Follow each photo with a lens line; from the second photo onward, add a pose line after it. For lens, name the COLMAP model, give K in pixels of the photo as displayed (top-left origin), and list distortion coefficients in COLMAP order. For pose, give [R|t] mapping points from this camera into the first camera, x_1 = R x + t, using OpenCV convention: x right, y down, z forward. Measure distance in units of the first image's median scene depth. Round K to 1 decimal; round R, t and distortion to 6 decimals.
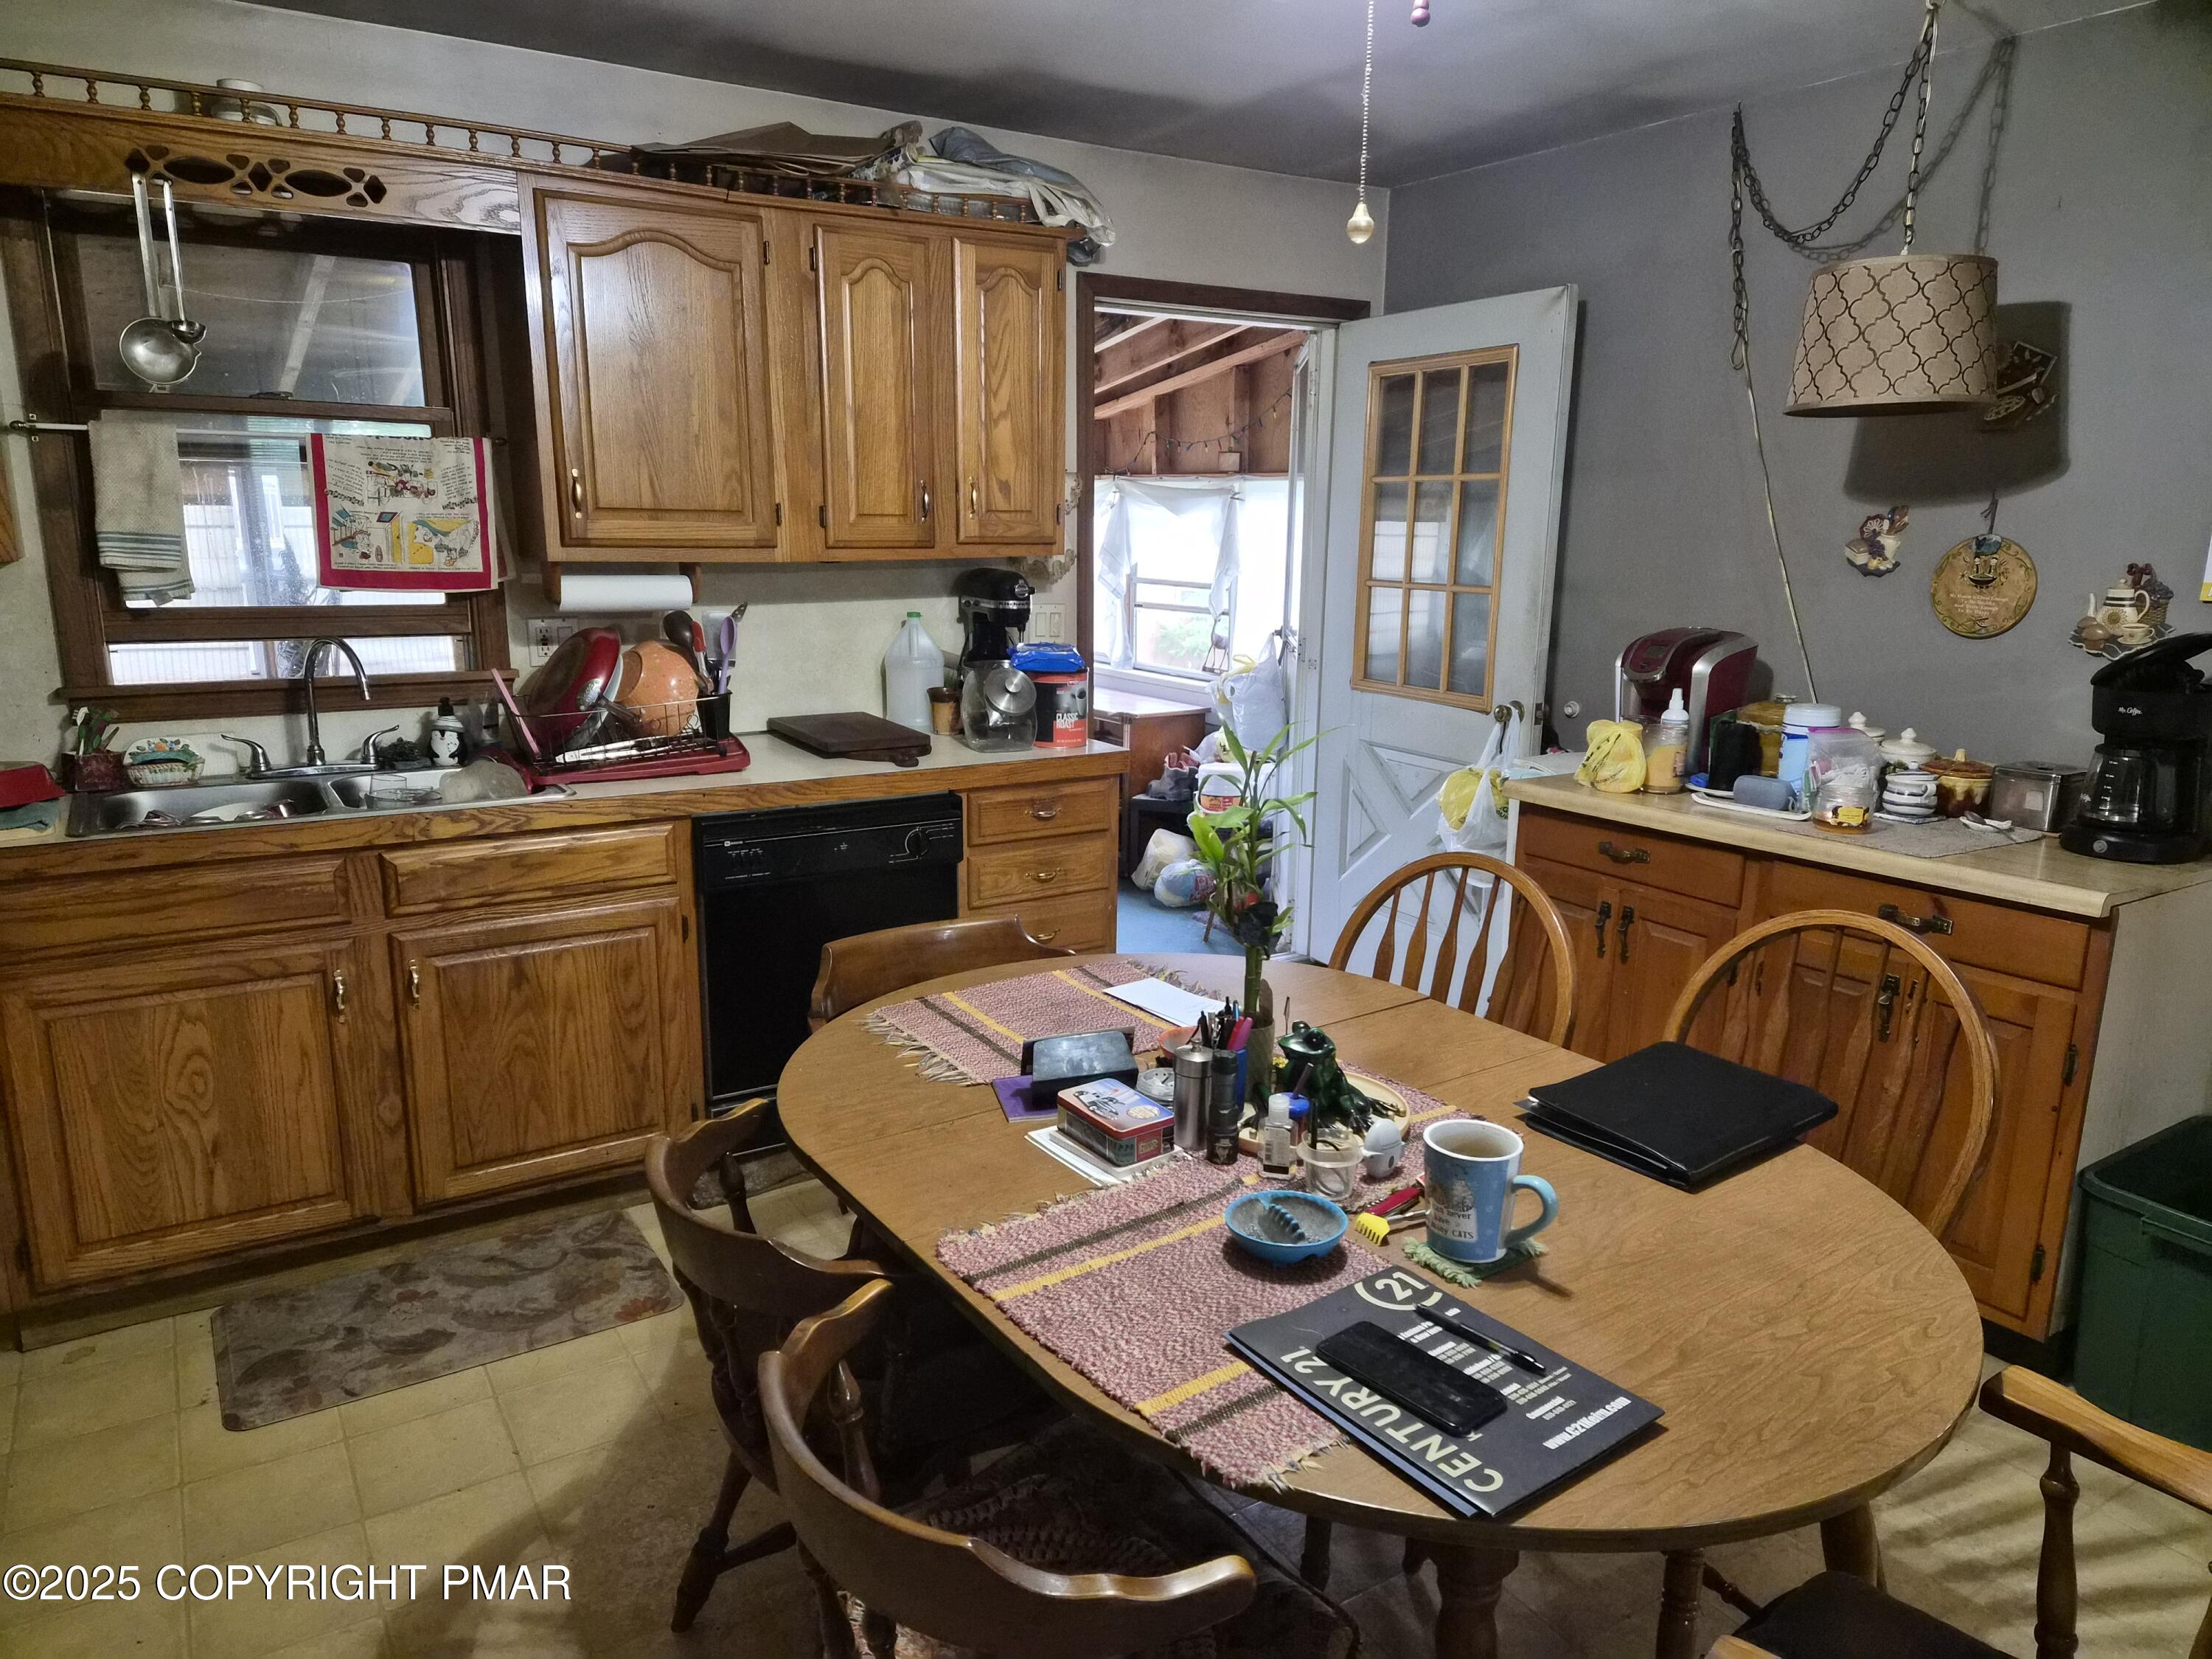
lens RADIAL K [[1439.2, 0, 1112.9], [0, 1439.2, 845.9], [0, 0, 1]] dist [0.084611, -0.059560]
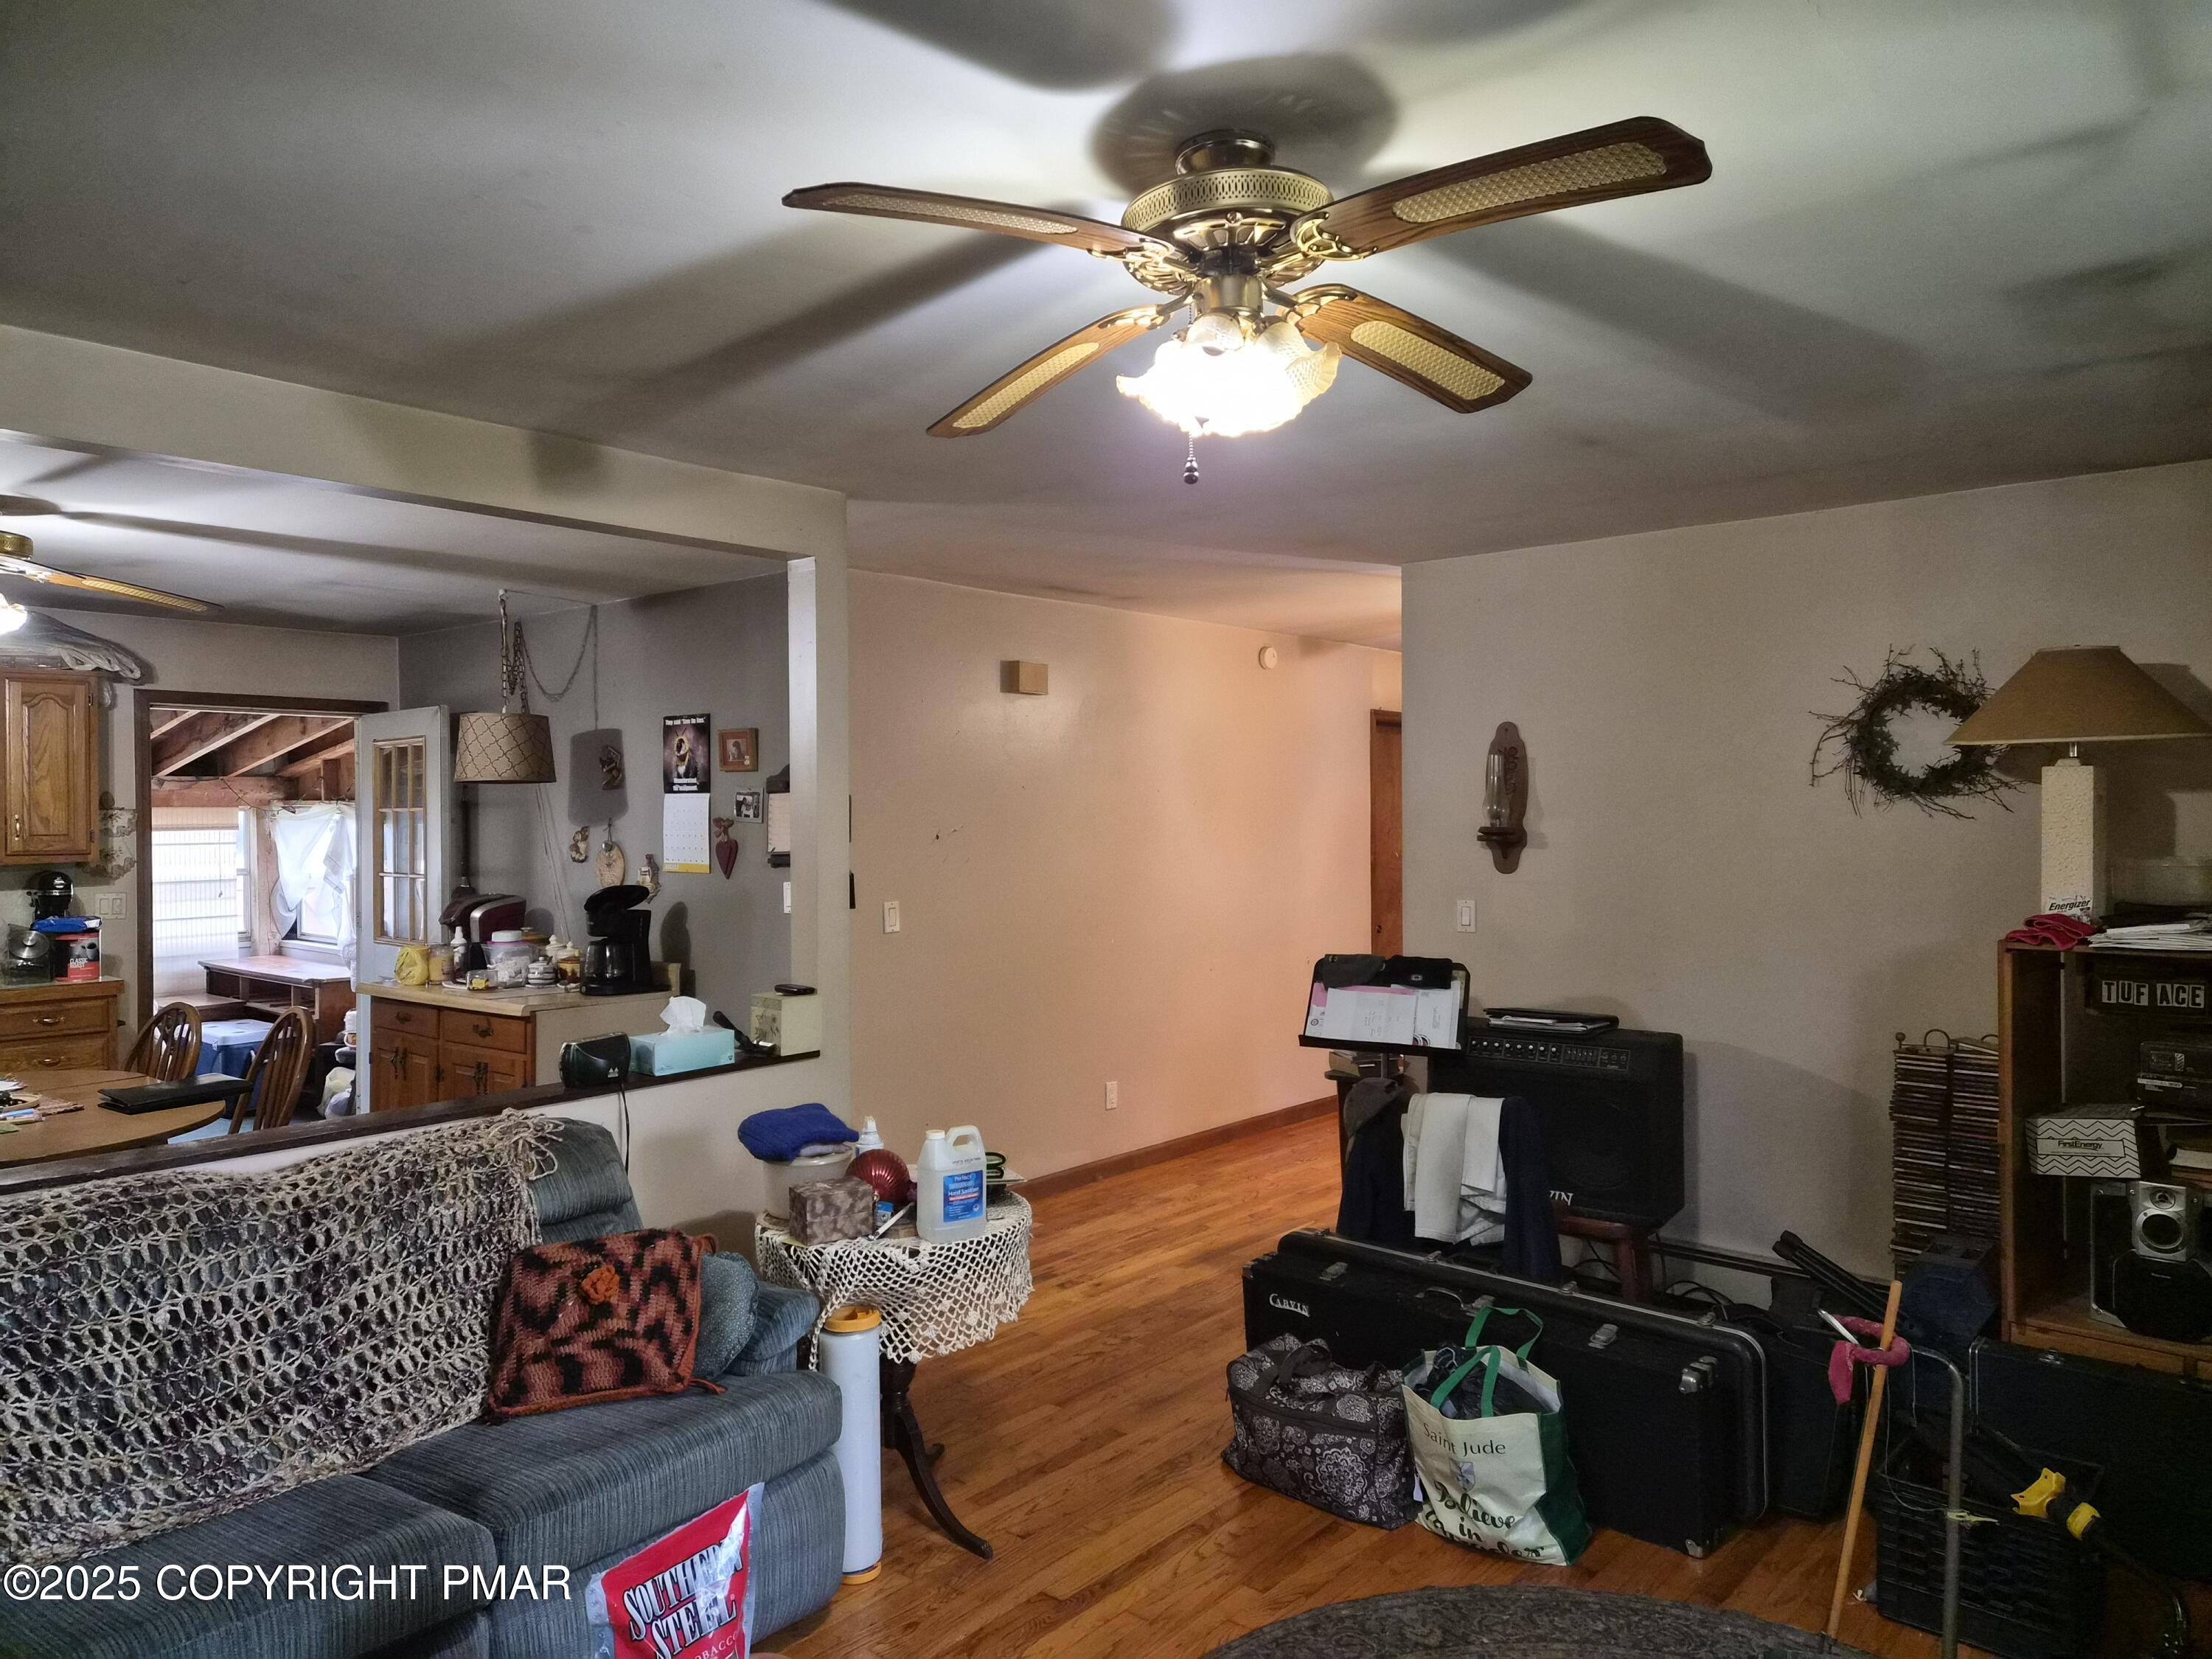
lens RADIAL K [[1439.7, 0, 1106.0], [0, 1439.7, 829.5], [0, 0, 1]] dist [0.079019, -0.060490]
pose [[0.959686, -0.017682, 0.280517, 0.649015], [0.078032, 0.975548, -0.205468, 0.206655], [-0.270025, 0.219074, 0.937600, -0.923968]]
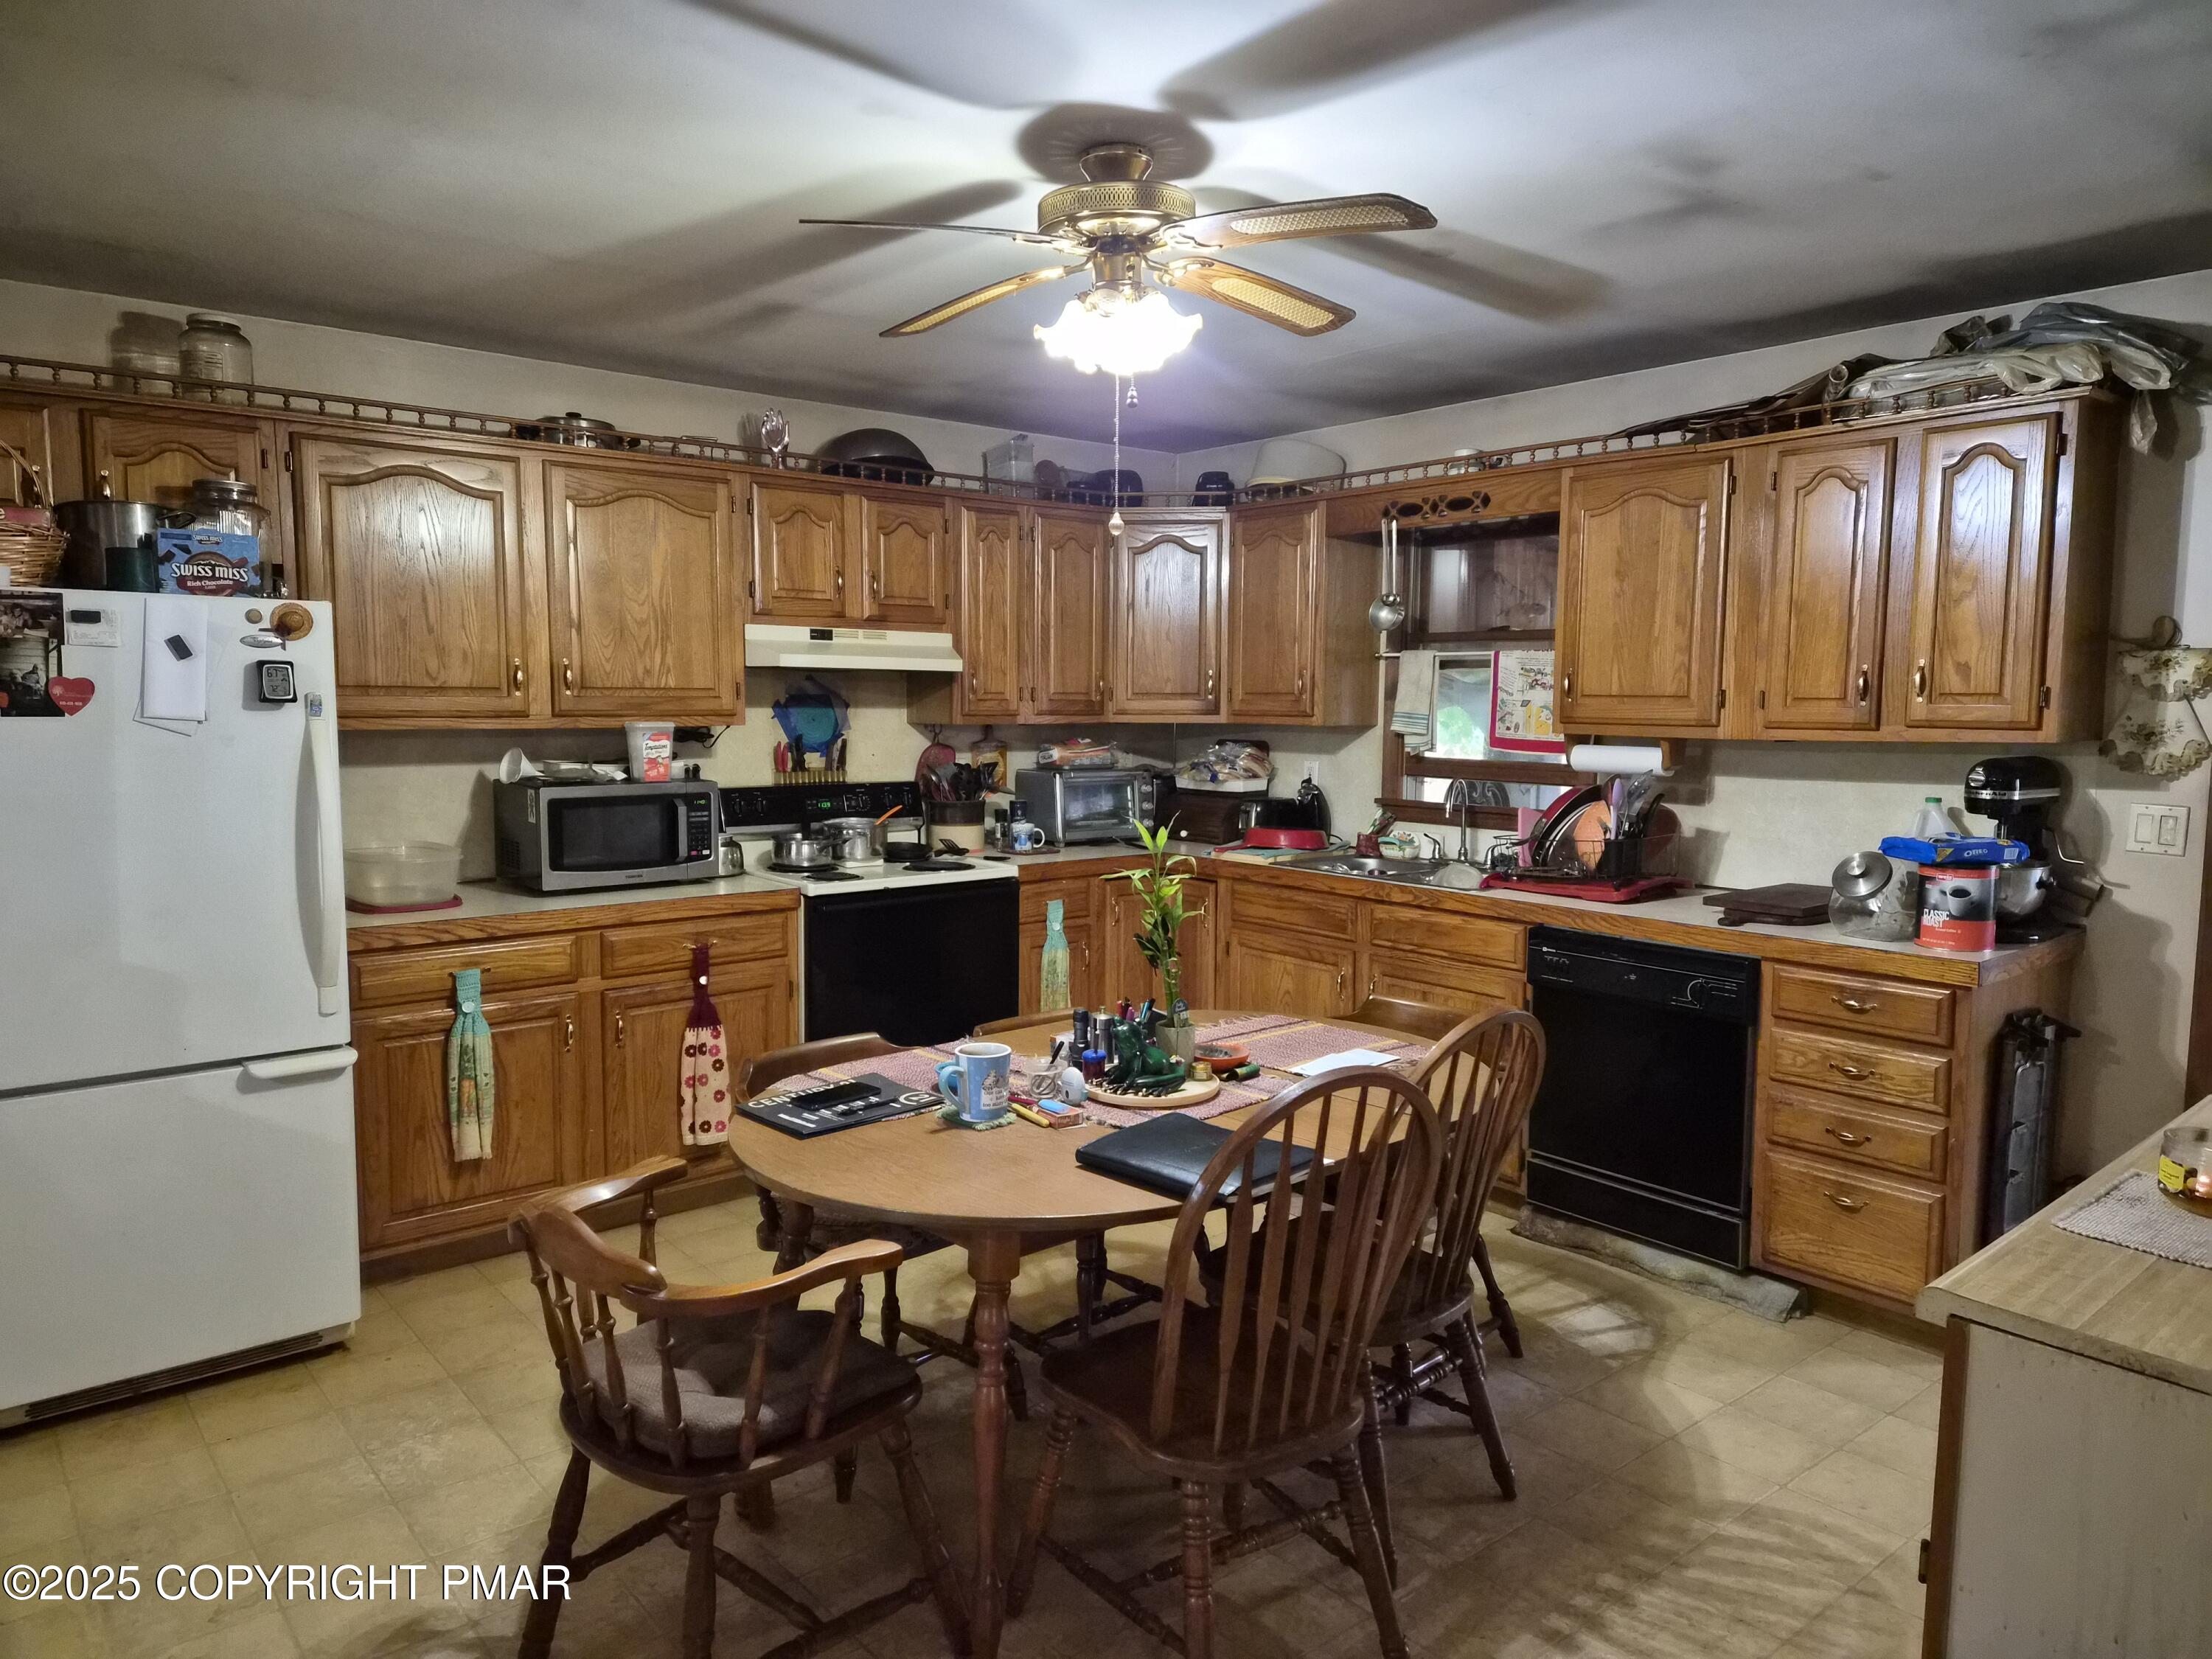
lens RADIAL K [[1439.2, 0, 1112.9], [0, 1439.2, 845.9], [0, 0, 1]] dist [0.084611, -0.059560]
pose [[0.159230, 0.098416, -0.982324, 0.856254], [-0.229020, 0.971558, 0.060214, -0.074150], [0.960310, 0.215384, 0.177241, 0.357802]]
